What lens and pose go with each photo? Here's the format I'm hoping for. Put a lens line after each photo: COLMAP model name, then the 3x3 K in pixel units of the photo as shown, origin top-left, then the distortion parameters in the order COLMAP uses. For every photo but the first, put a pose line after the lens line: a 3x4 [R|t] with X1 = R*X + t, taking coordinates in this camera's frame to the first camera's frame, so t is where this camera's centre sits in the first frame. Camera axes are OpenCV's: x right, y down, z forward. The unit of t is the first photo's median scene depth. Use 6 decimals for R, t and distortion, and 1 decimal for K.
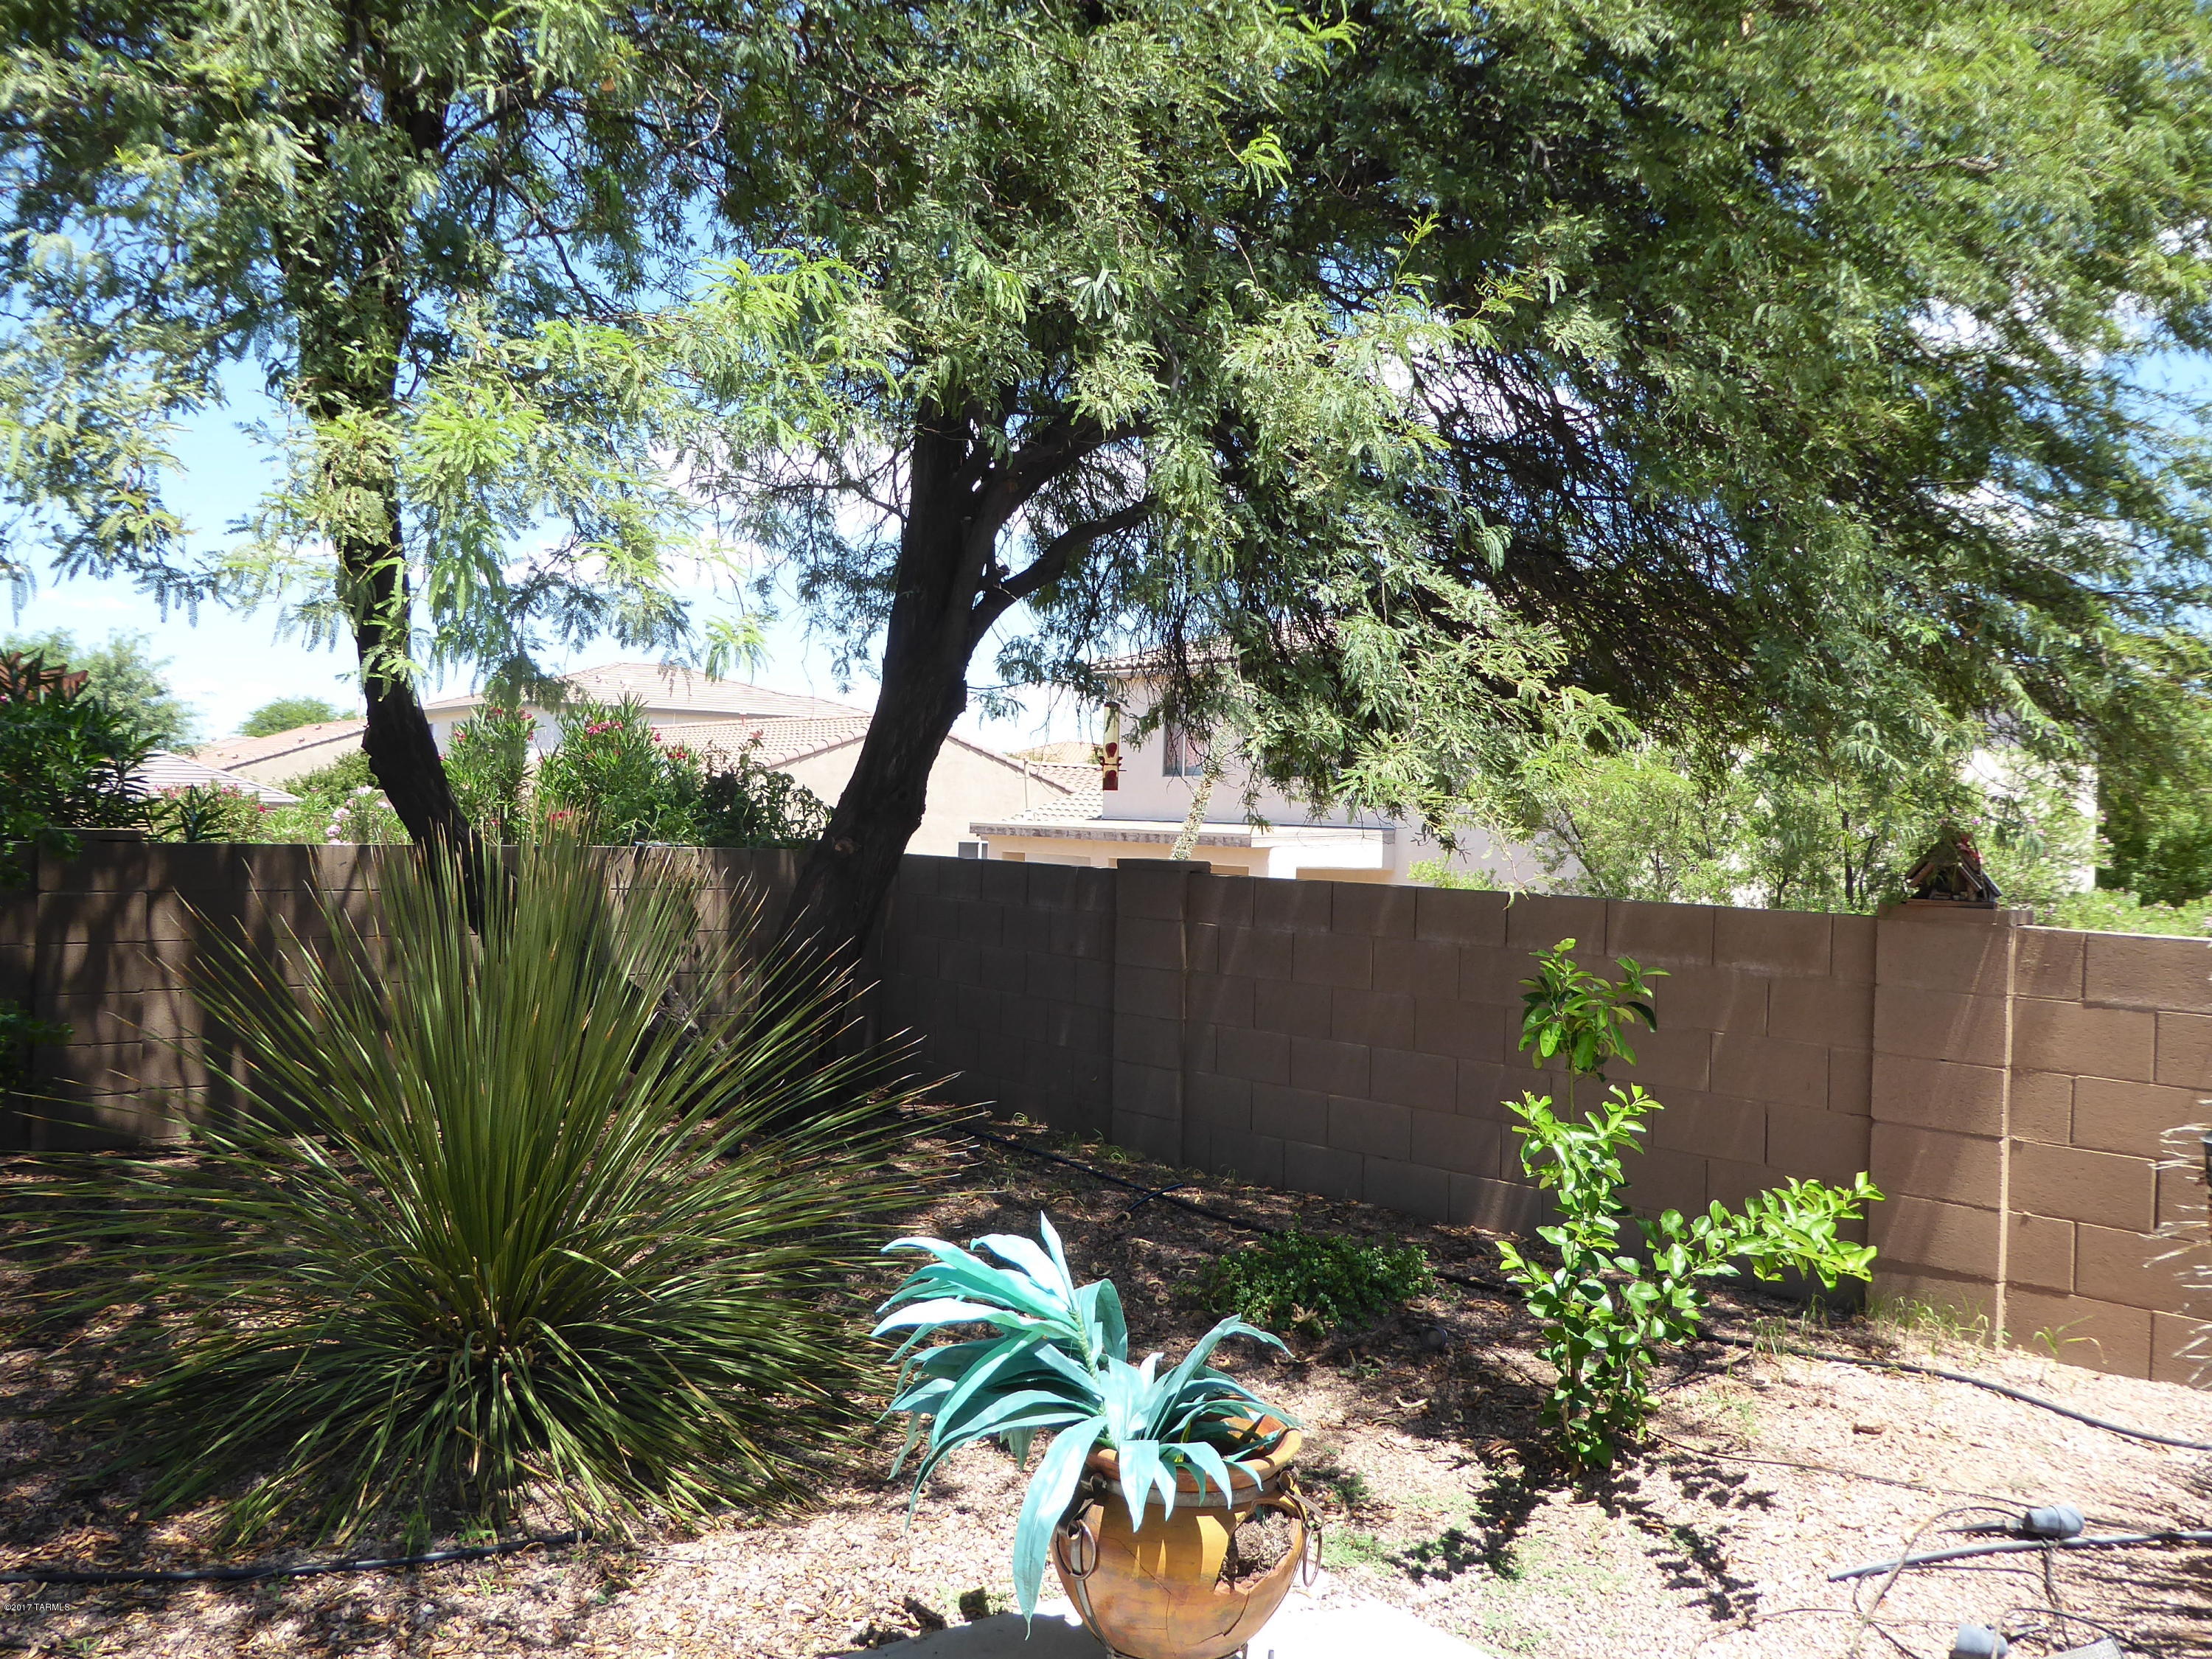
lens RADIAL K [[1869.1, 0, 1105.9], [0, 1869.1, 829.1], [0, 0, 1]] dist [-0.003680, 0.042178]
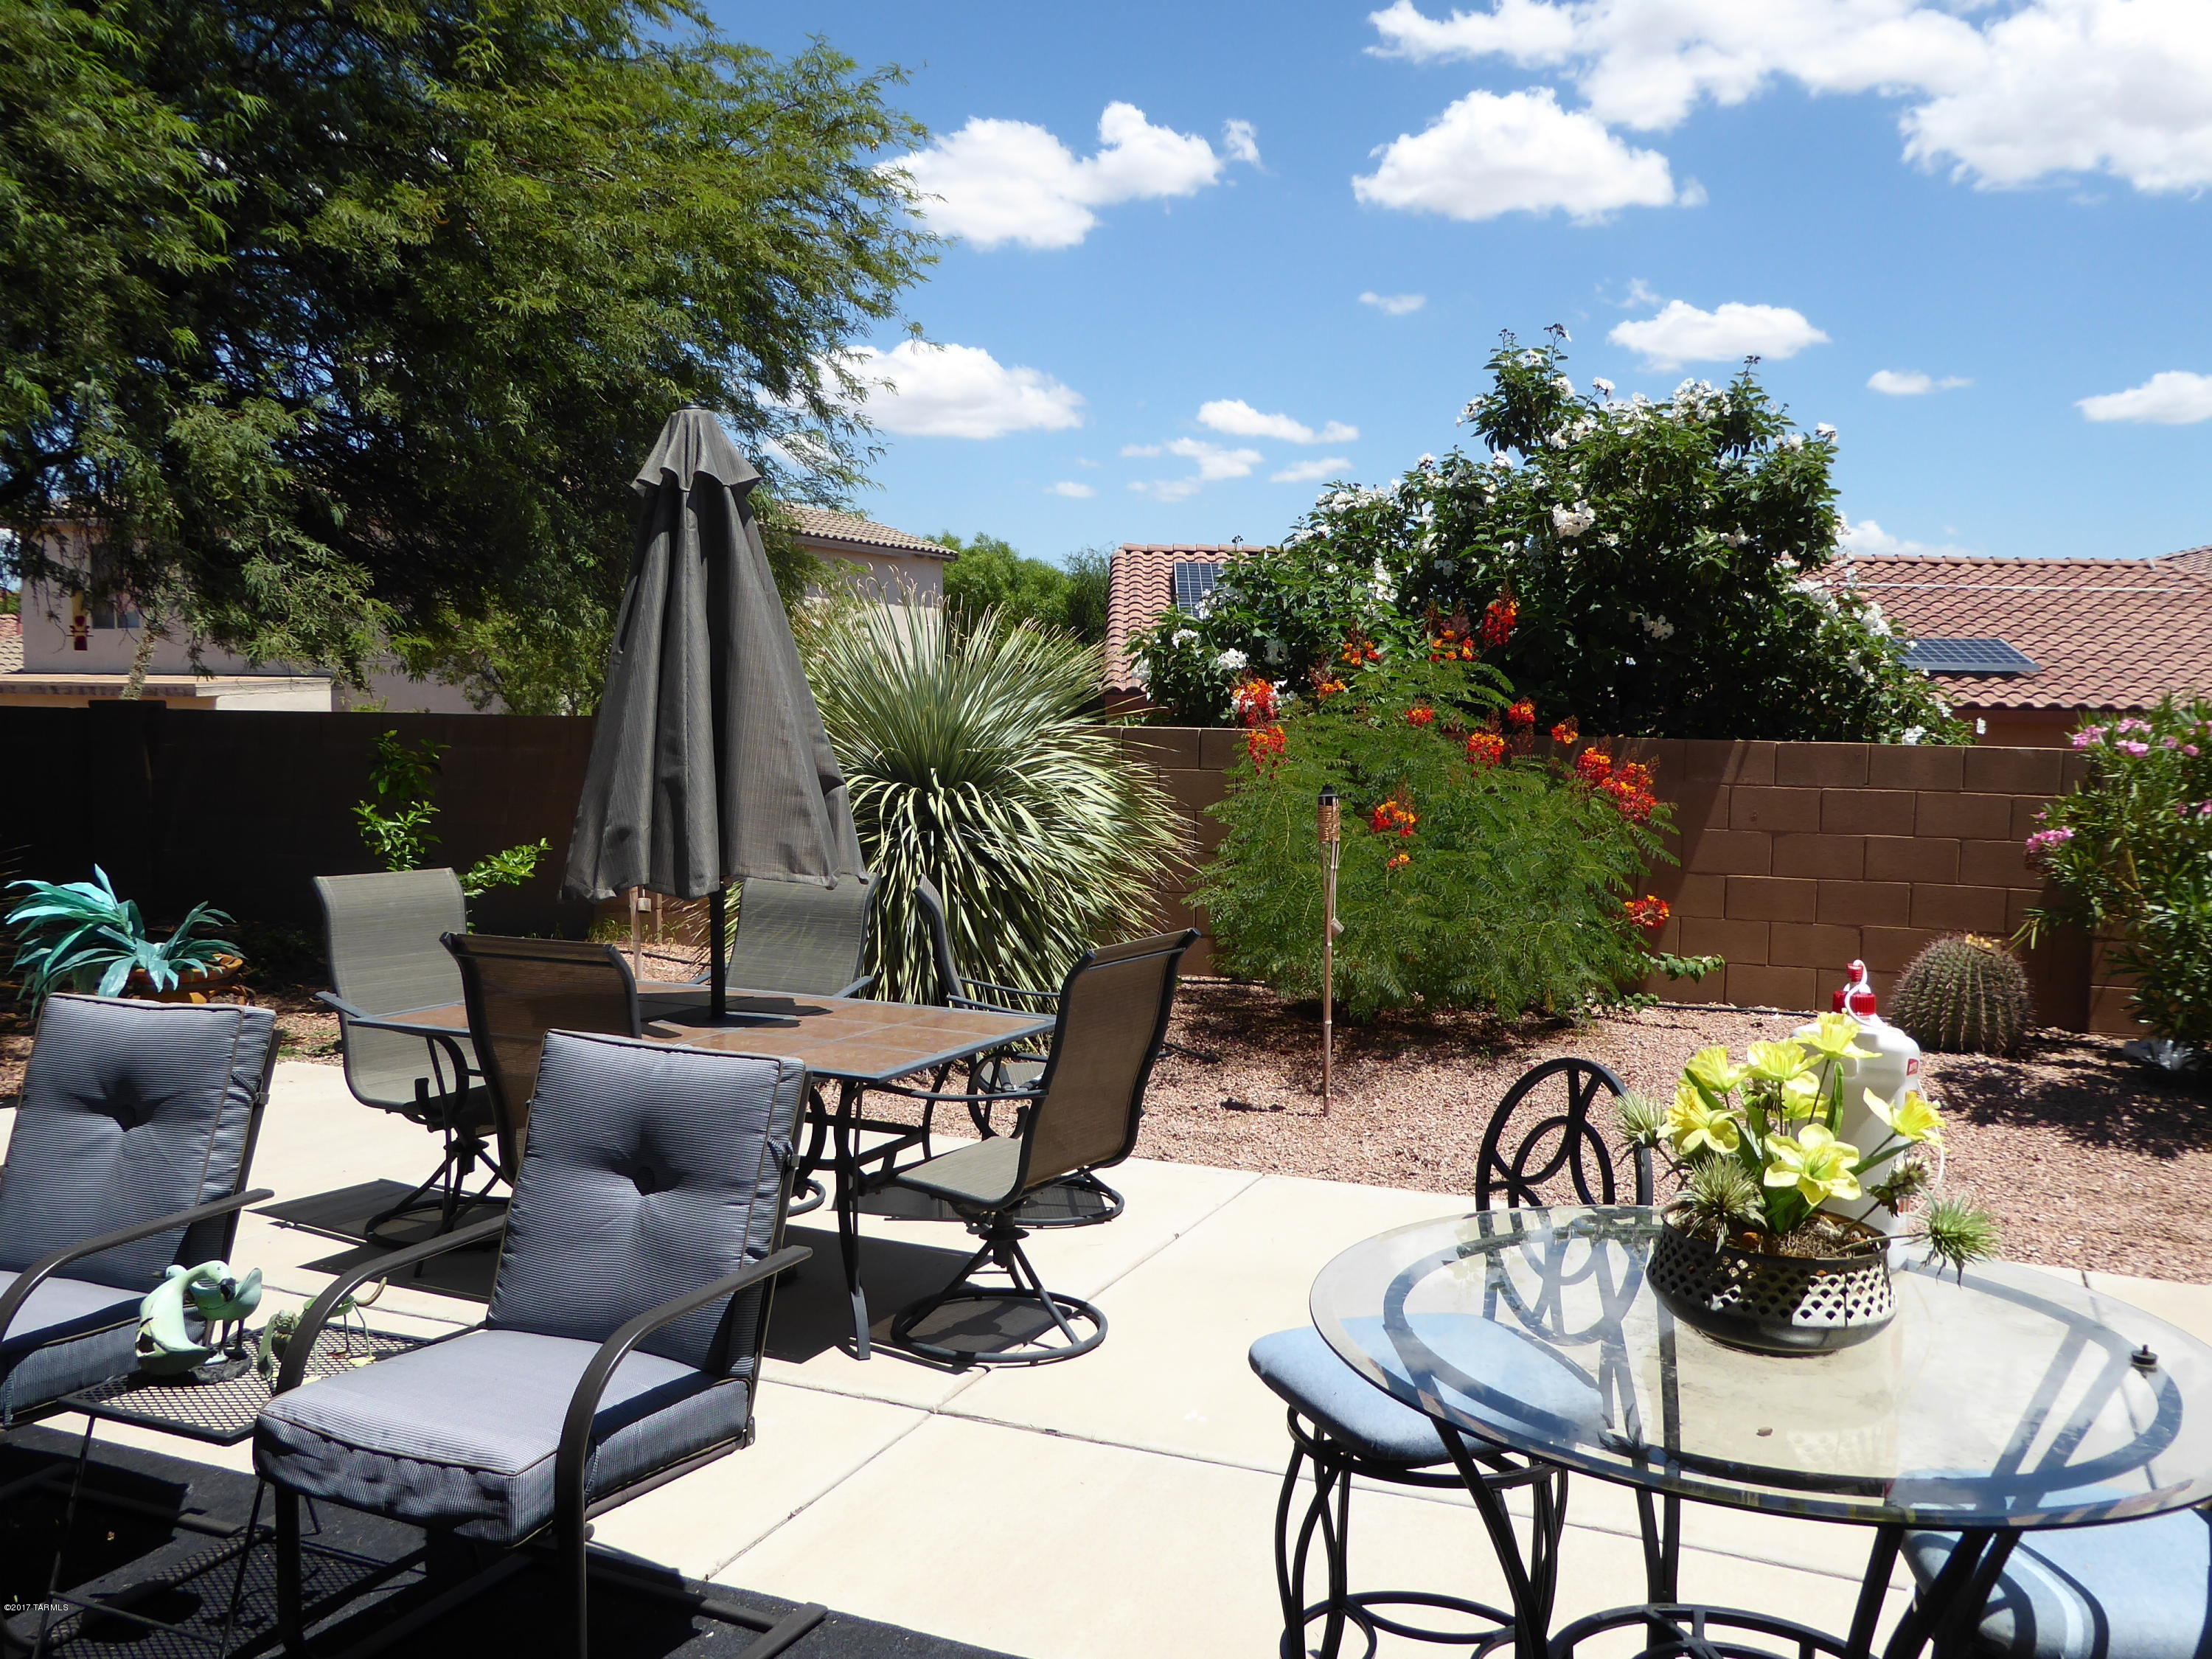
lens RADIAL K [[1869.1, 0, 1116.9], [0, 1869.1, 790.0], [0, 0, 1]] dist [-0.003680, 0.042178]
pose [[0.859947, -0.057441, 0.507140, -0.090072], [0.025406, 0.997232, 0.069871, 0.008718], [-0.509750, -0.047201, 0.859027, -1.099891]]
